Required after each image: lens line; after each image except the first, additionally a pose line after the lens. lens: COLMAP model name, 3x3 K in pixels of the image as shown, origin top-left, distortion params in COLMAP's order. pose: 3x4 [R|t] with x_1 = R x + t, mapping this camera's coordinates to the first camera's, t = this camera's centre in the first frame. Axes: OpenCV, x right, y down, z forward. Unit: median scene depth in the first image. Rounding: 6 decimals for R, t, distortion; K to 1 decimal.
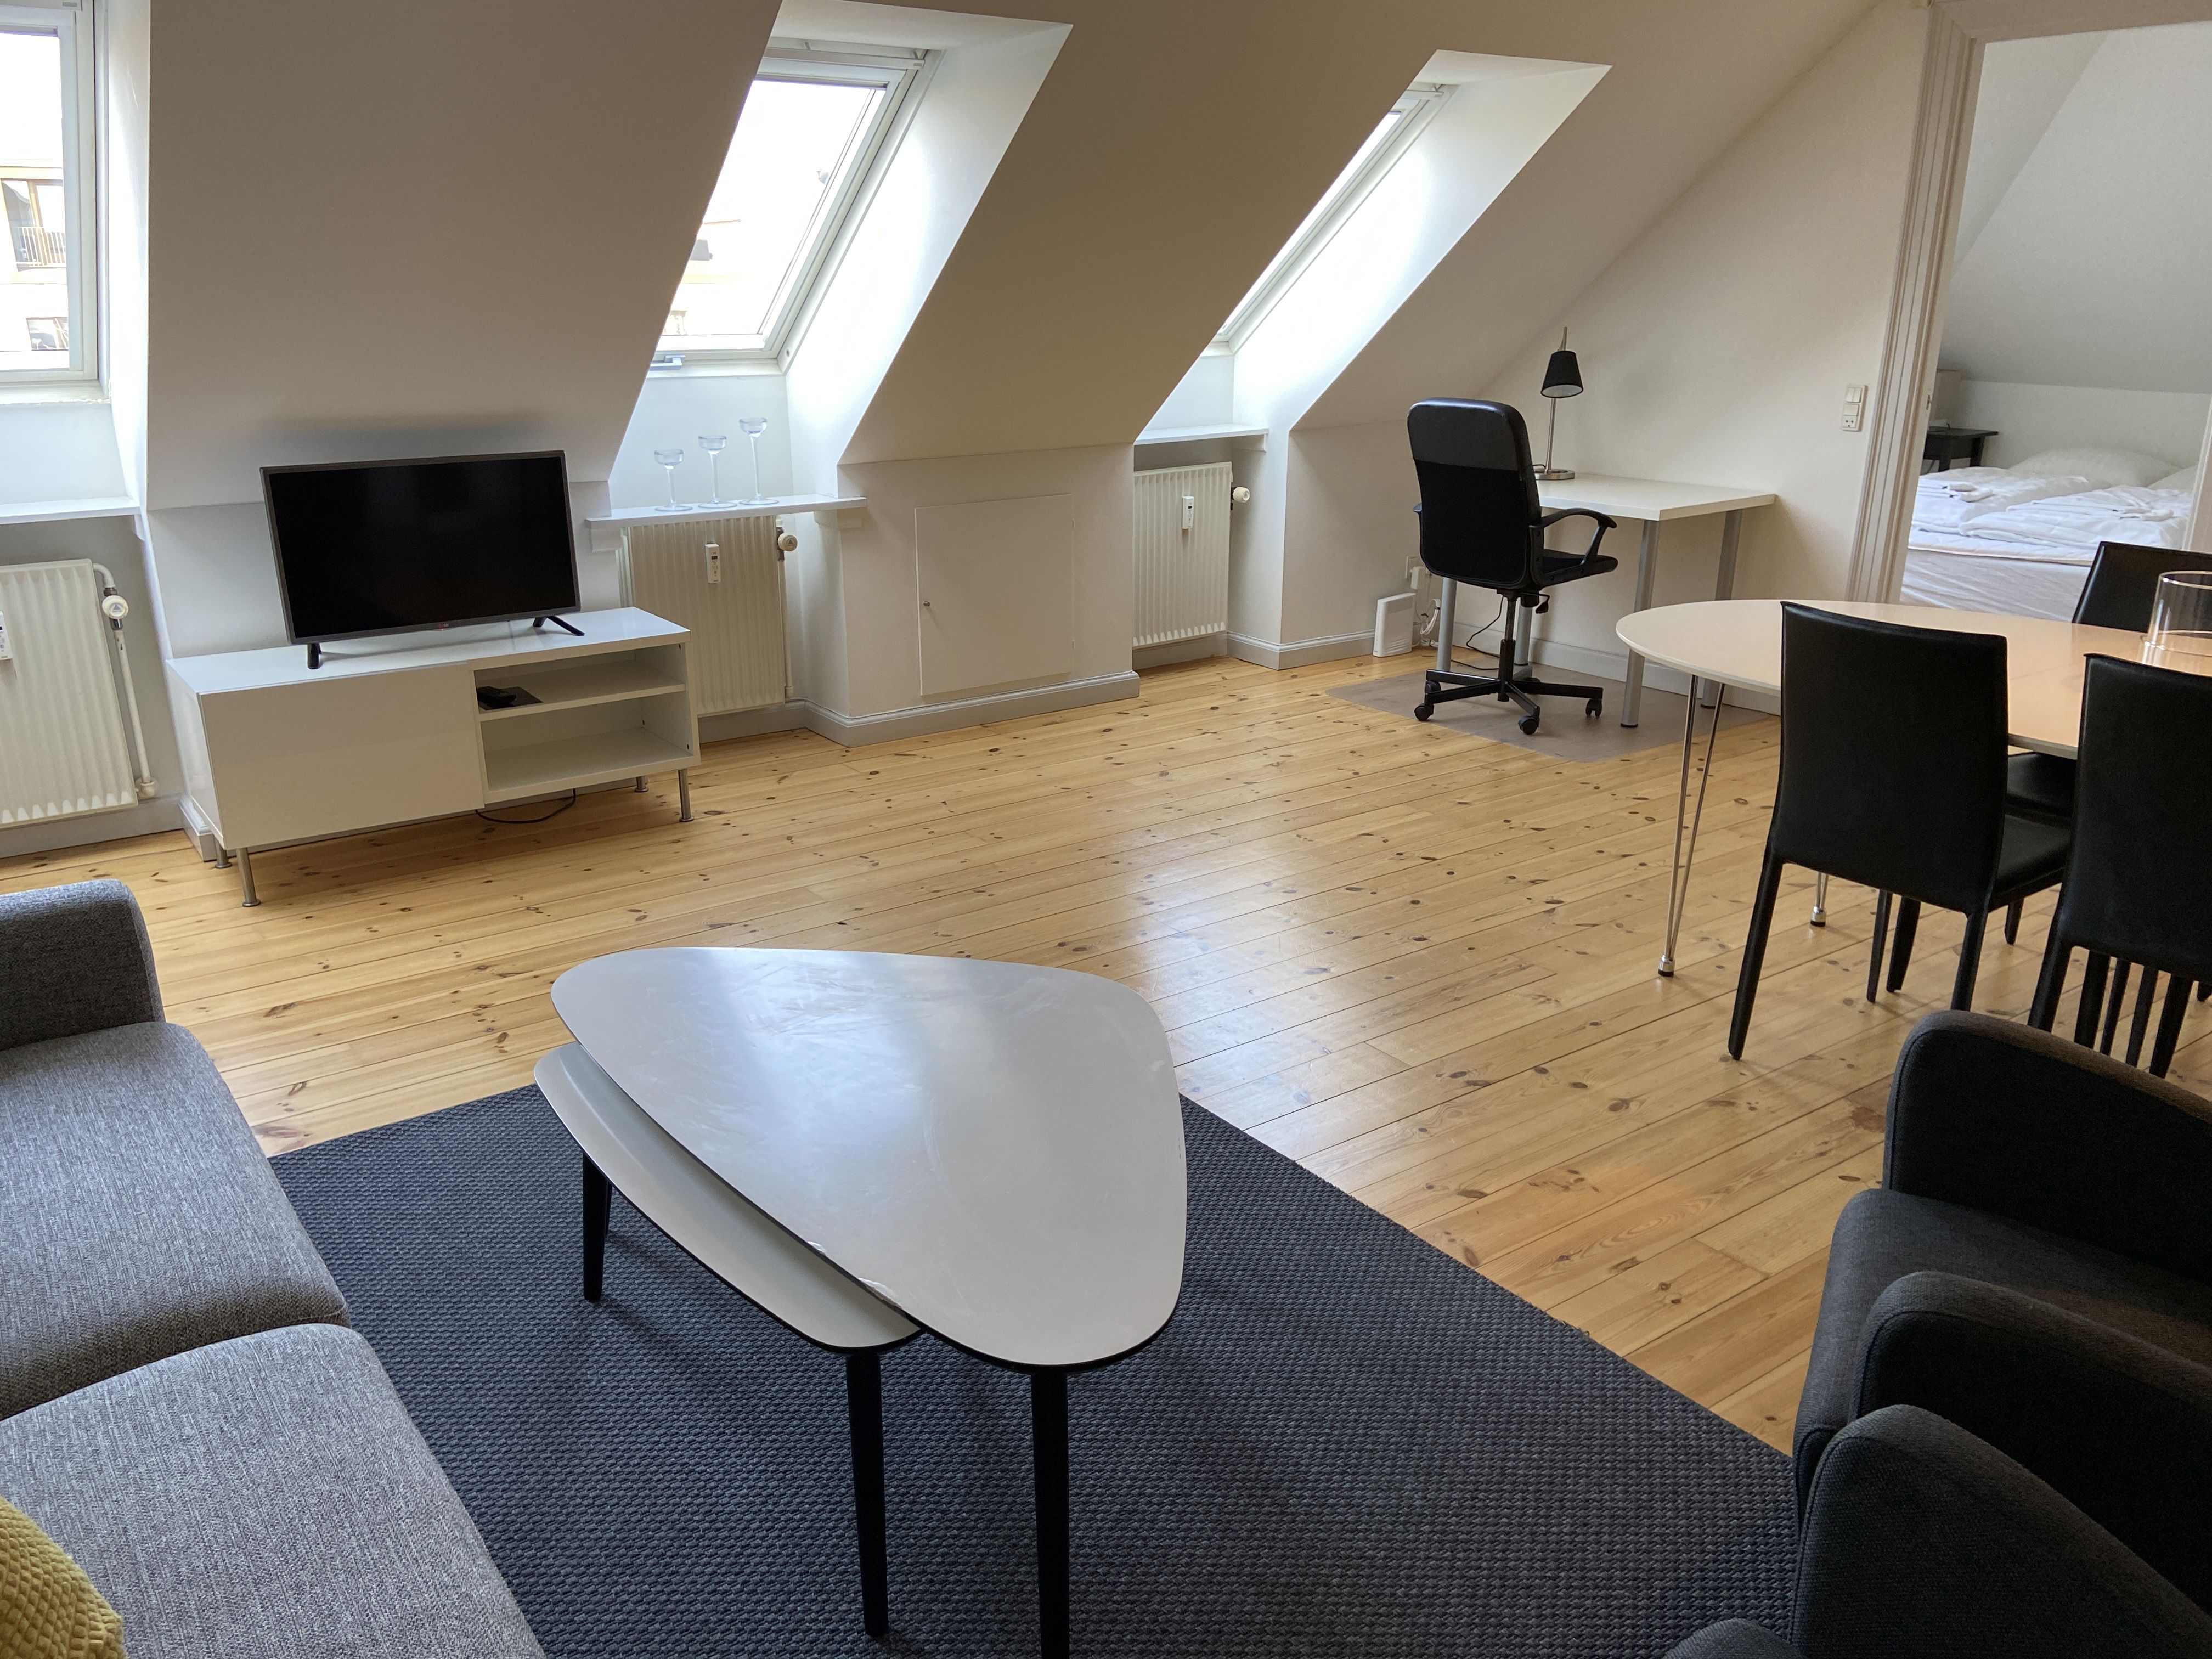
lens RADIAL K [[1675.7, 0, 1080.3], [0, 1675.7, 830.2], [0, 0, 1]] dist [0.123270, -0.153848]
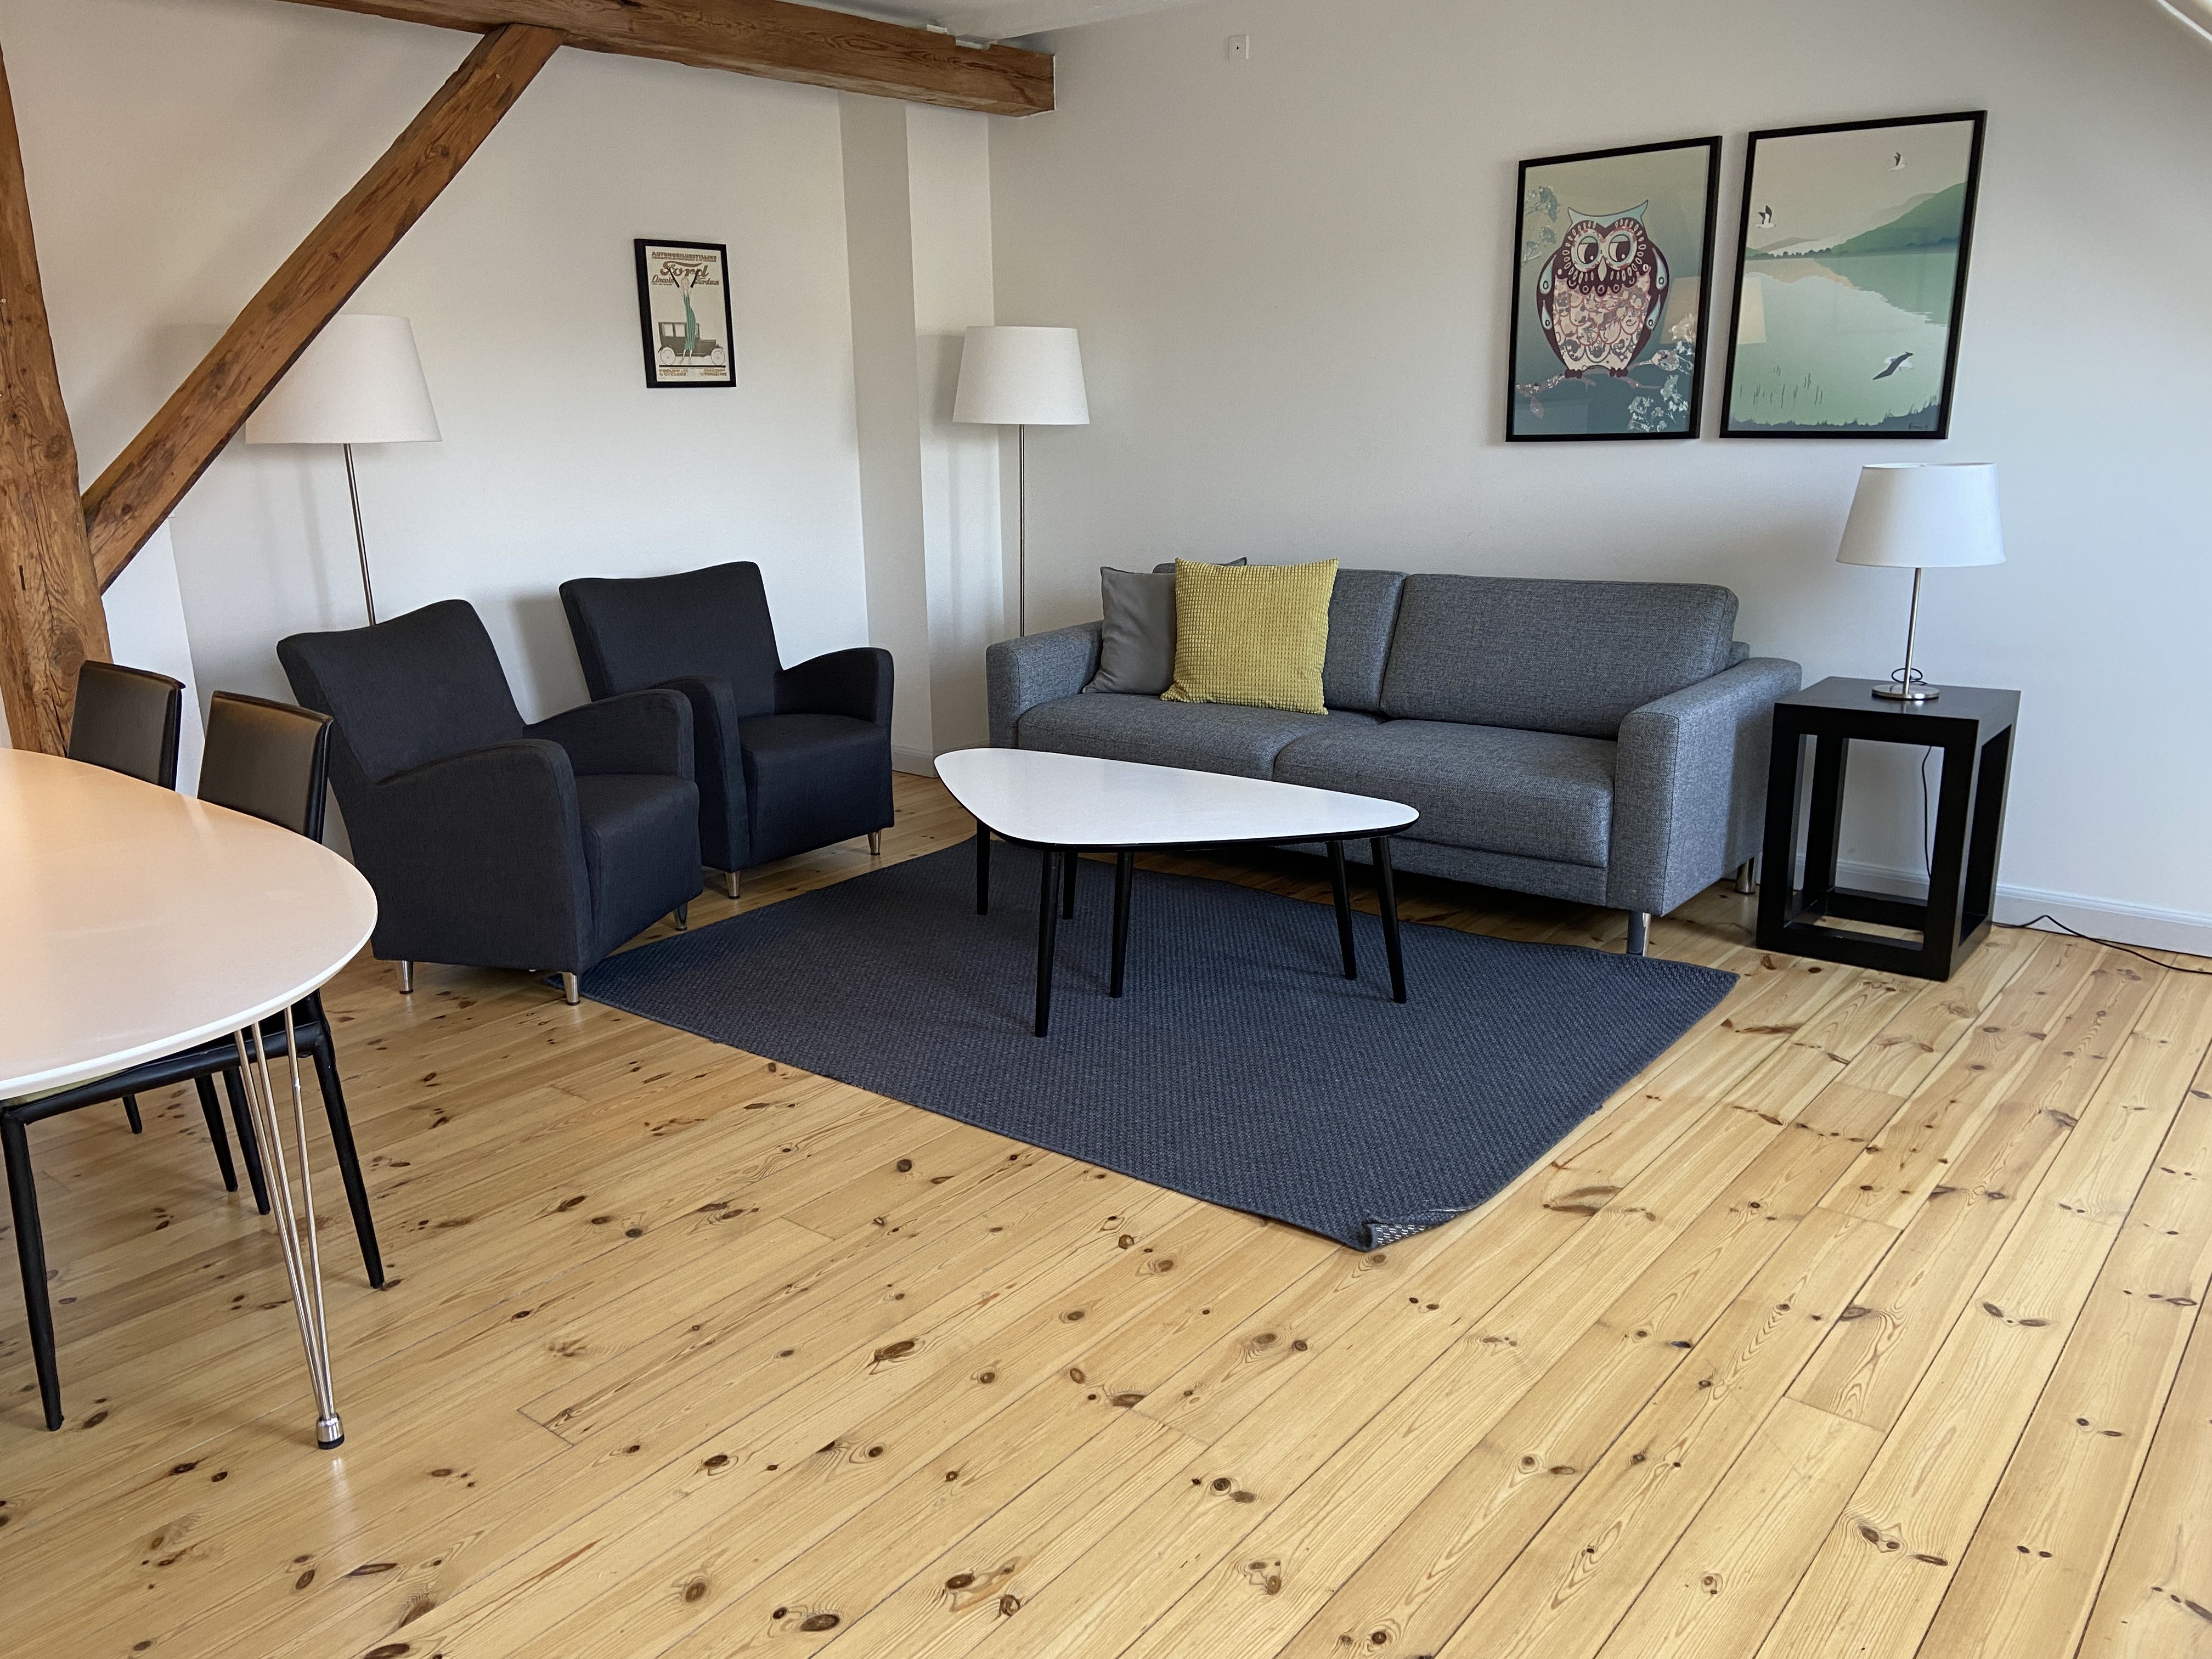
lens RADIAL K [[1675.7, 0, 1080.3], [0, 1675.7, 830.2], [0, 0, 1]] dist [0.123270, -0.153848]
pose [[-0.967466, 0.084372, -0.238518, 0.243093], [-0.059946, 0.839464, 0.540099, -0.514921], [0.245796, 0.536826, -0.807095, 1.659696]]
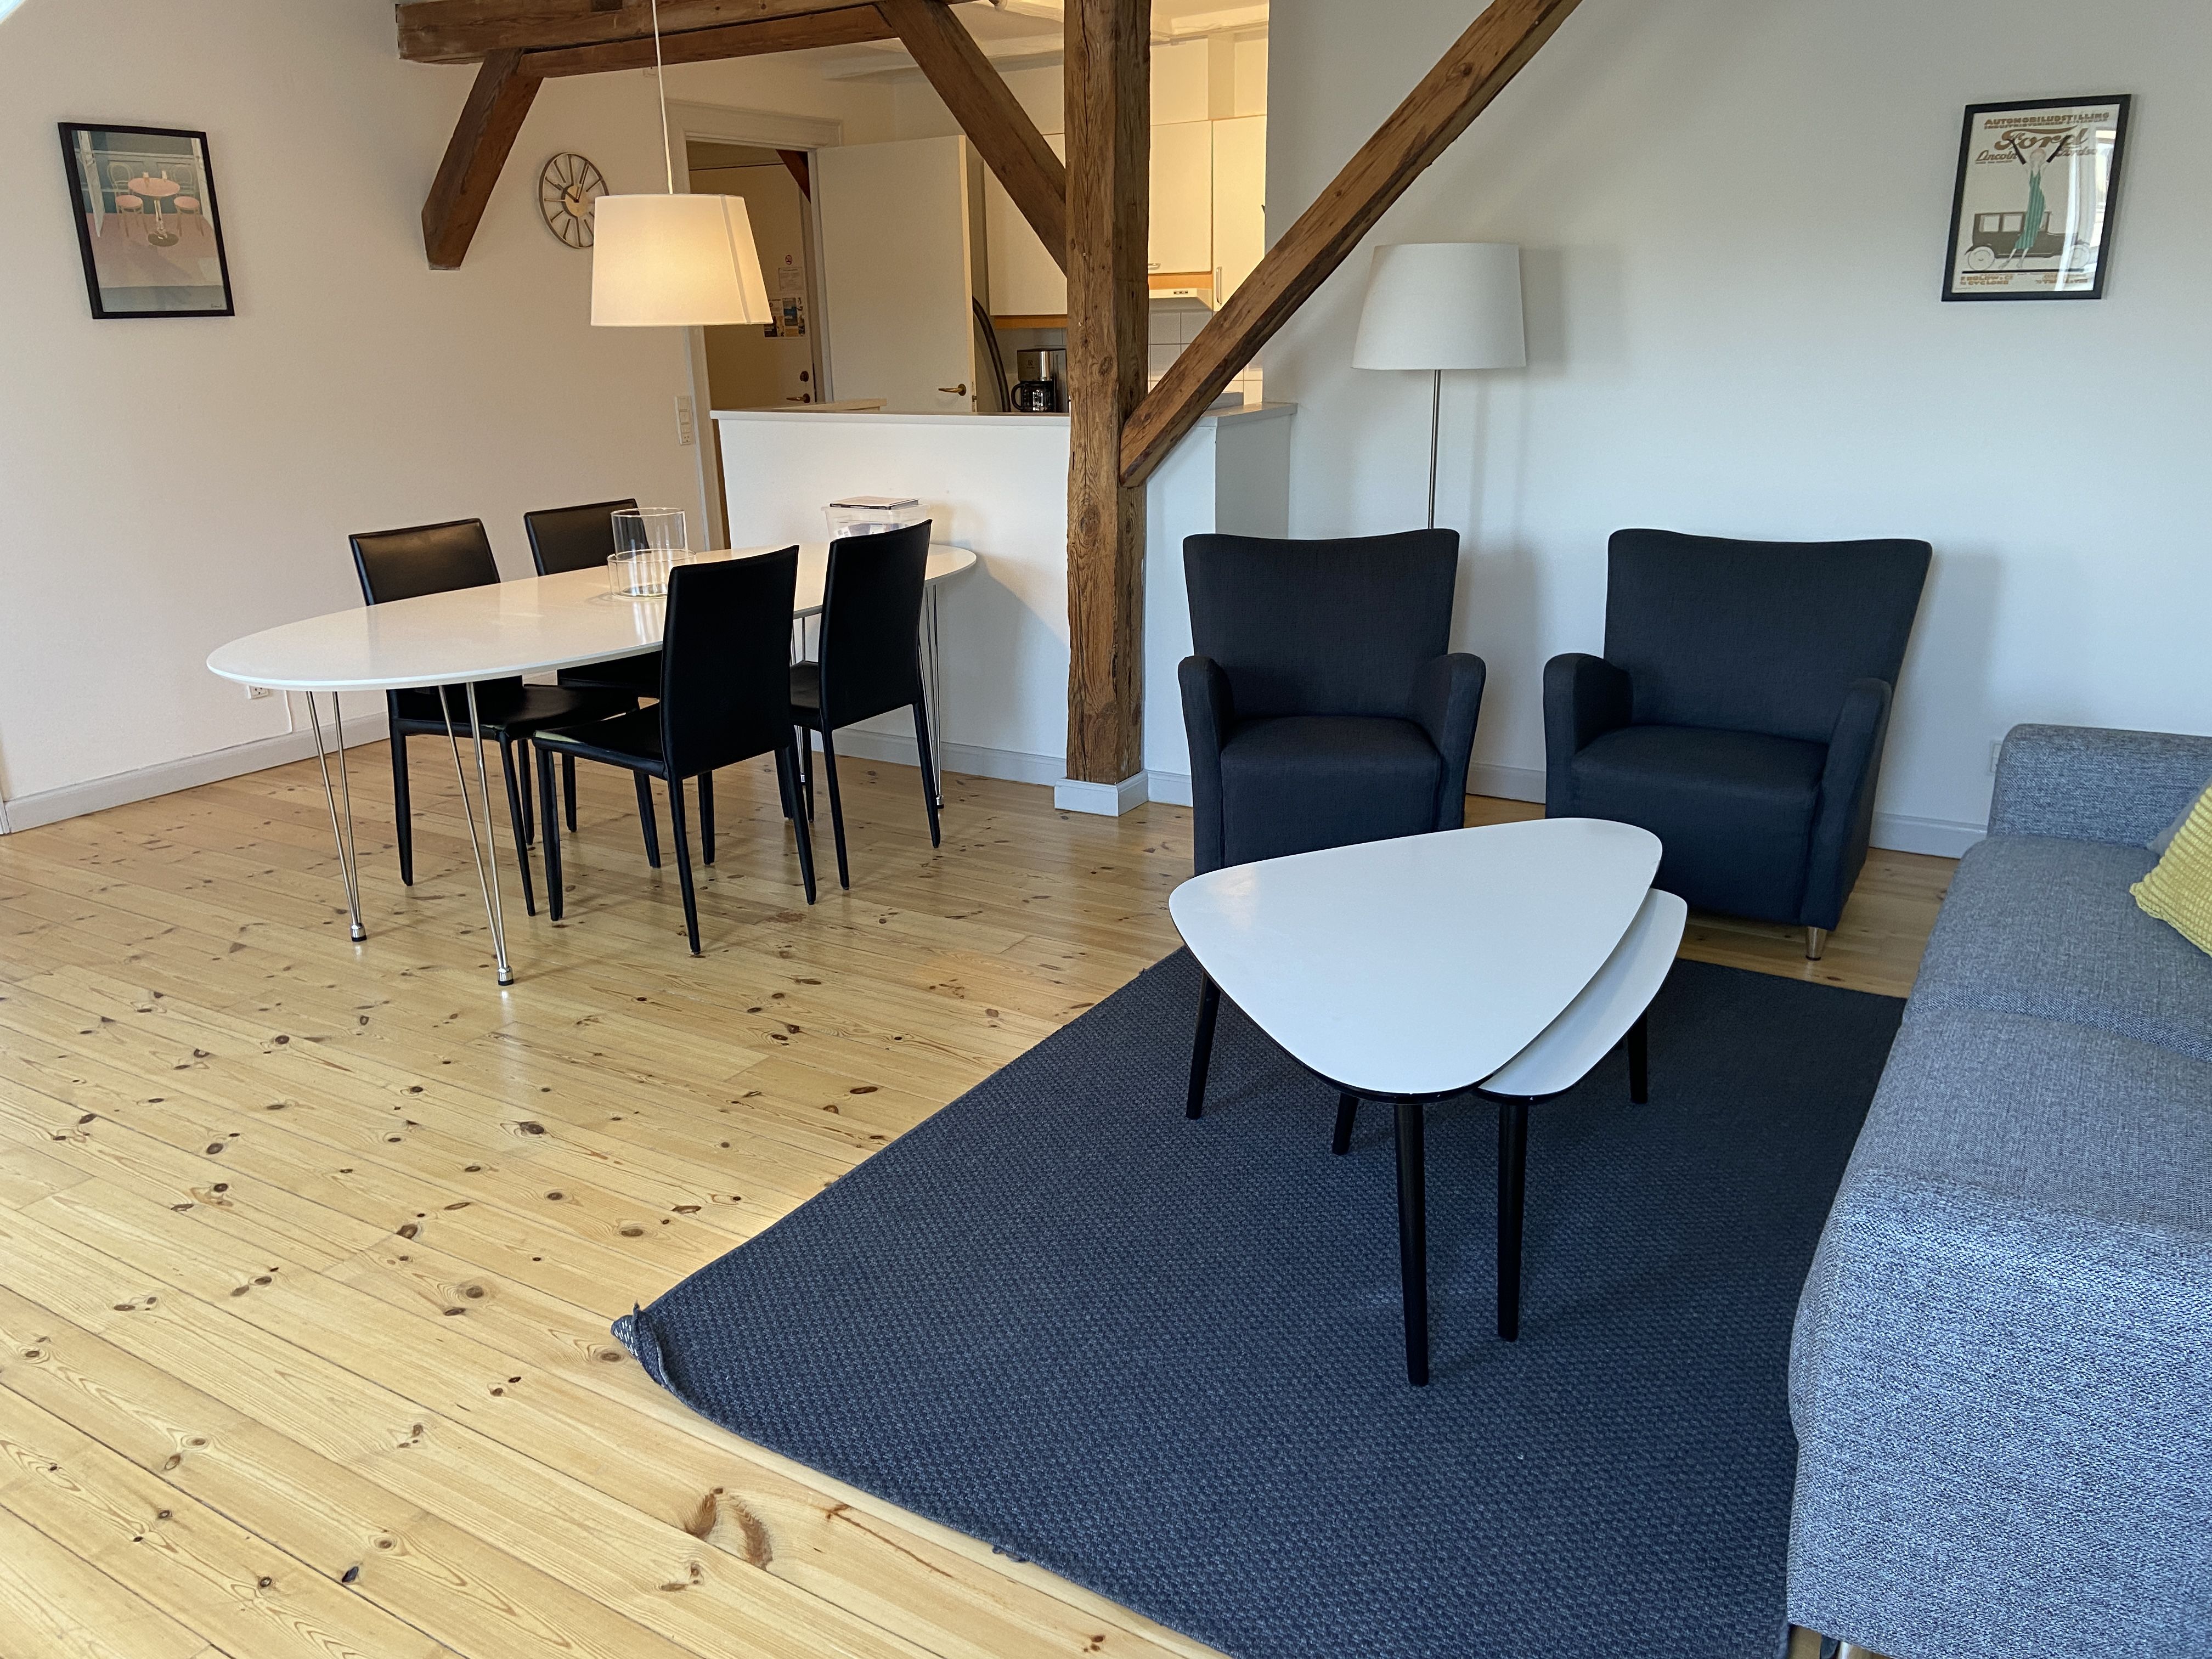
lens RADIAL K [[1675.7, 0, 1080.3], [0, 1675.7, 830.2], [0, 0, 1]] dist [0.123270, -0.153848]
pose [[-0.372116, -0.267756, 0.888727, -0.760609], [0.316165, 0.863665, 0.392585, -0.327005], [-0.872679, 0.427072, -0.236729, 1.035615]]
